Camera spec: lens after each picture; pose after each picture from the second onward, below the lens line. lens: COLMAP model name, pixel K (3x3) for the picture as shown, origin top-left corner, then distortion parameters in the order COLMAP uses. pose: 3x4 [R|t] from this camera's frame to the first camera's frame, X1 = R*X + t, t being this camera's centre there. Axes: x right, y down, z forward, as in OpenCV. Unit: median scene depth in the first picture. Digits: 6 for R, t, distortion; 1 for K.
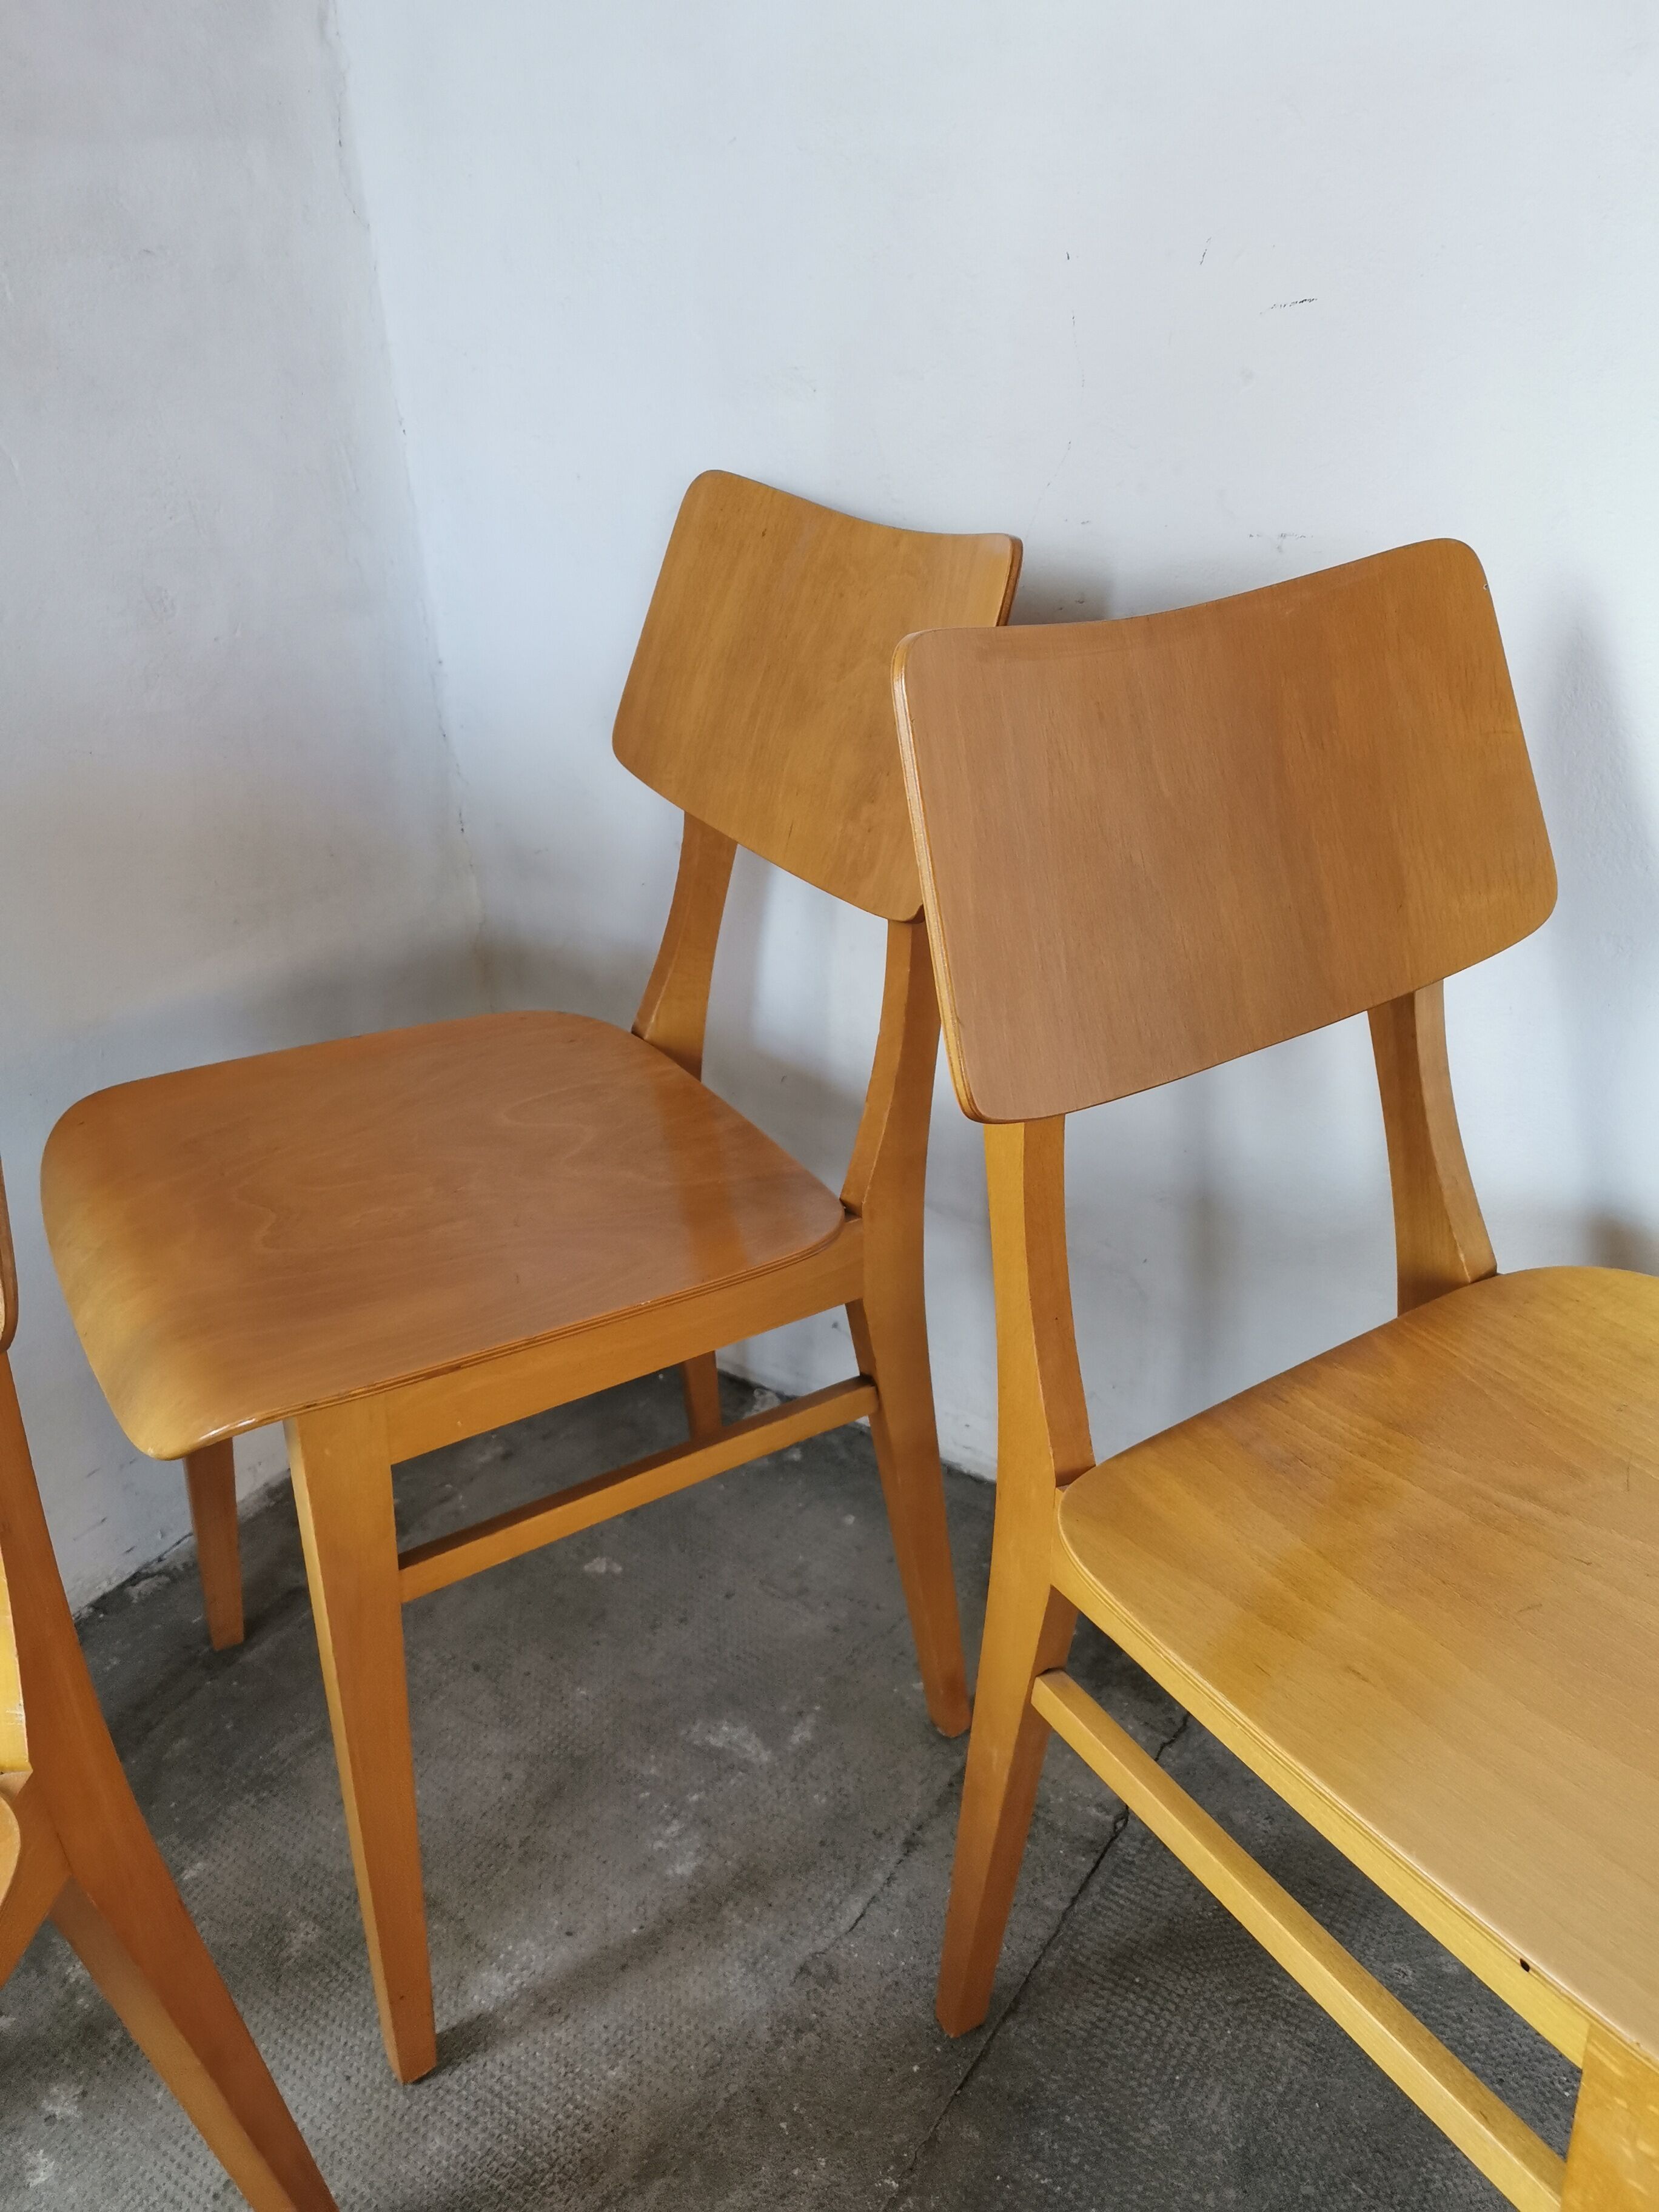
lens RADIAL K [[1705.7, 0, 821.7], [0, 1705.7, 1118.3], [0, 0, 1]] dist [0.071973, -0.102906]
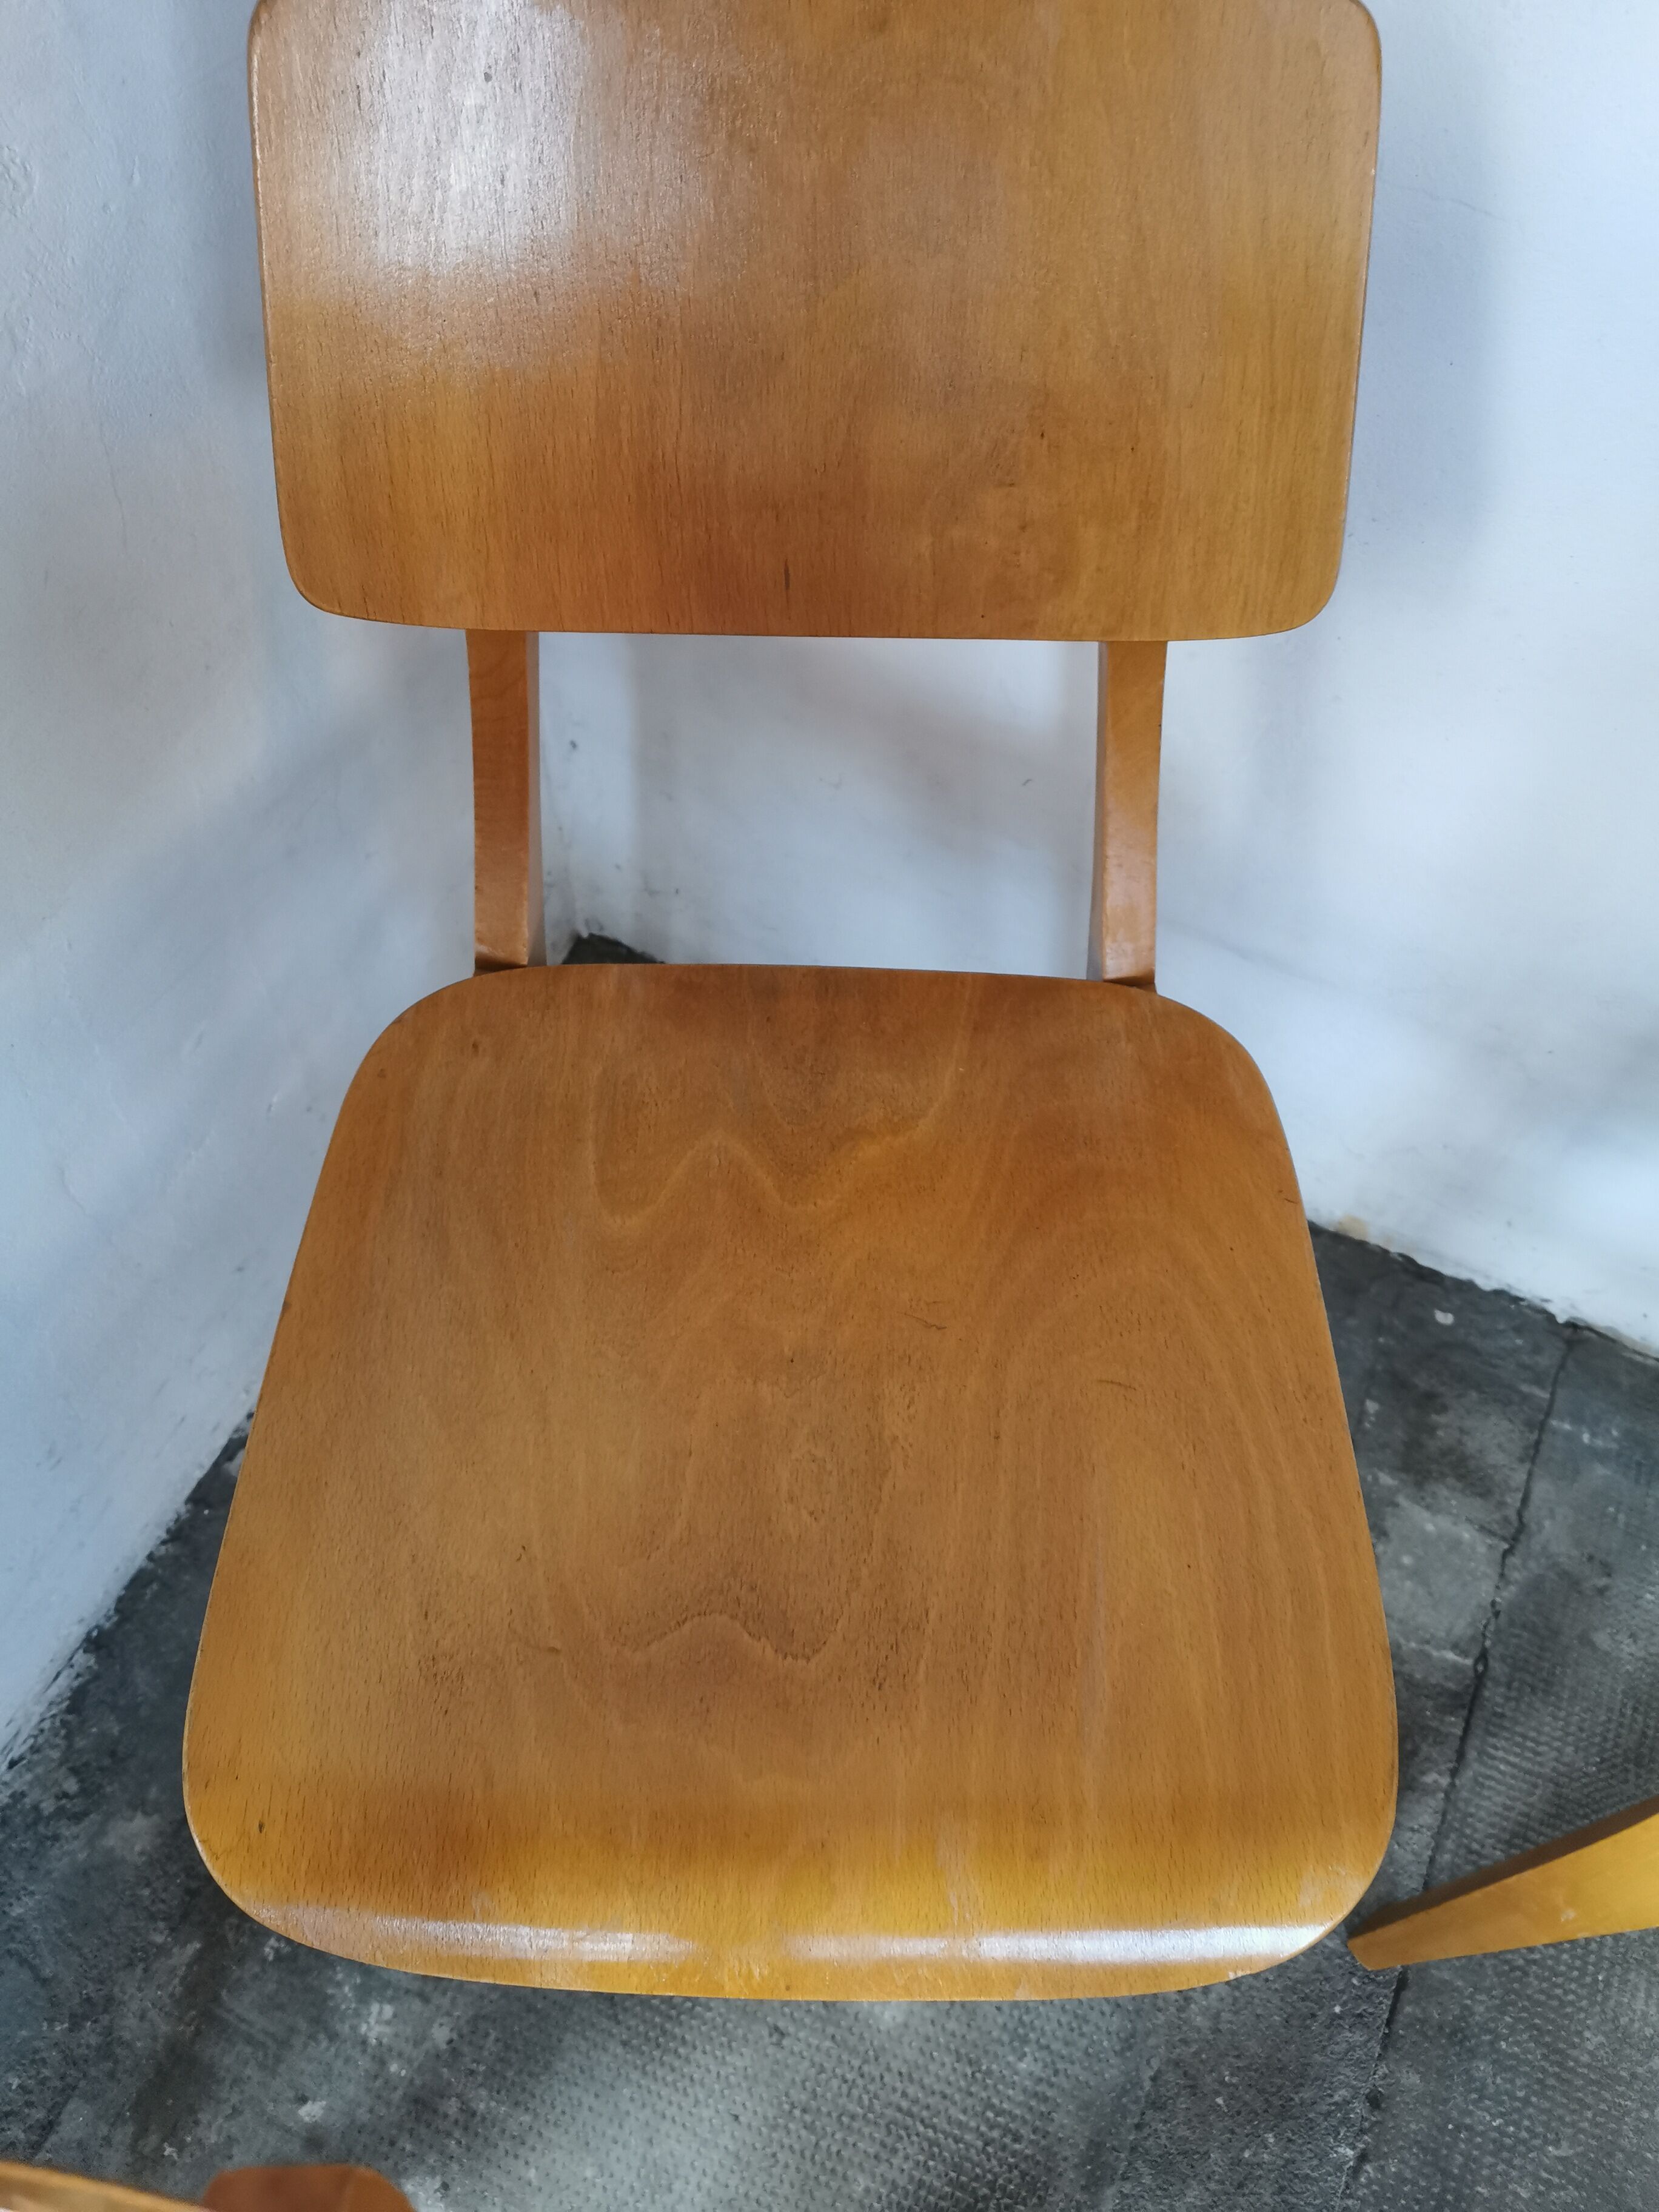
lens RADIAL K [[1705.7, 0, 832.9], [0, 1705.7, 1088.1], [0, 0, 1]] dist [0.071973, -0.102906]
pose [[0.985359, -0.108514, 0.131502, -0.281821], [0.030034, 0.869718, 0.492635, -0.355376], [-0.167827, -0.481473, 0.860243, 0.466309]]
